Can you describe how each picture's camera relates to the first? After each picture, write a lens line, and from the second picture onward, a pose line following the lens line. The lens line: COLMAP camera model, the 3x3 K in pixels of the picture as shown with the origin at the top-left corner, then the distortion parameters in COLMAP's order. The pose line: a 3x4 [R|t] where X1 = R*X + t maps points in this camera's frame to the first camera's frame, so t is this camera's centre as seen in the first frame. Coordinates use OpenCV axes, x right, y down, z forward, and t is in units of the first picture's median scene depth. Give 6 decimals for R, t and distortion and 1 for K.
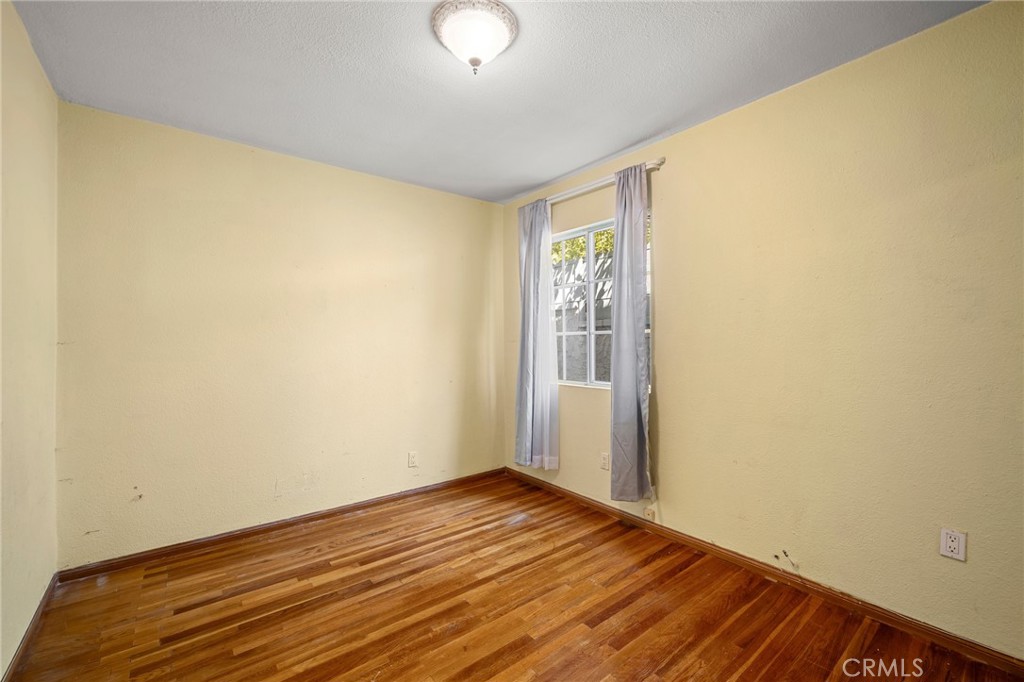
lens RADIAL K [[425.8, 0, 512.0], [0, 425.8, 341.0], [0, 0, 1]] dist [-0.001495, -0.000295]
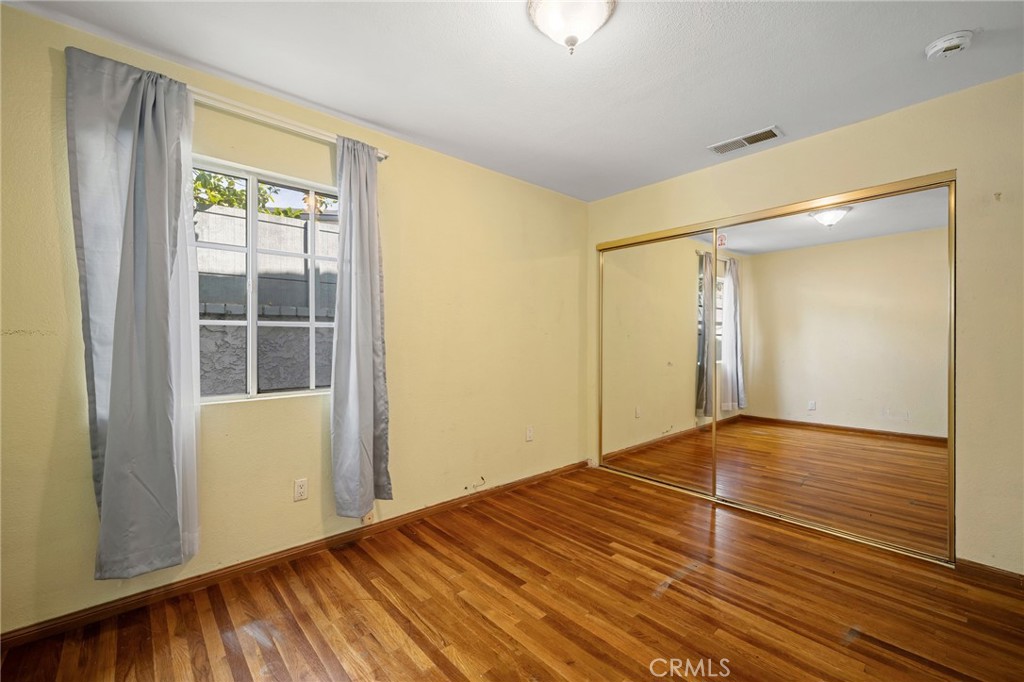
lens RADIAL K [[425.8, 0, 512.0], [0, 425.8, 341.0], [0, 0, 1]] dist [-0.001495, -0.000295]
pose [[-0.053767, 0.000158, 0.998553, -0.689949], [0.000694, 1.000000, -0.000121, 0.013832], [-0.998553, 0.000686, -0.053767, 0.787730]]
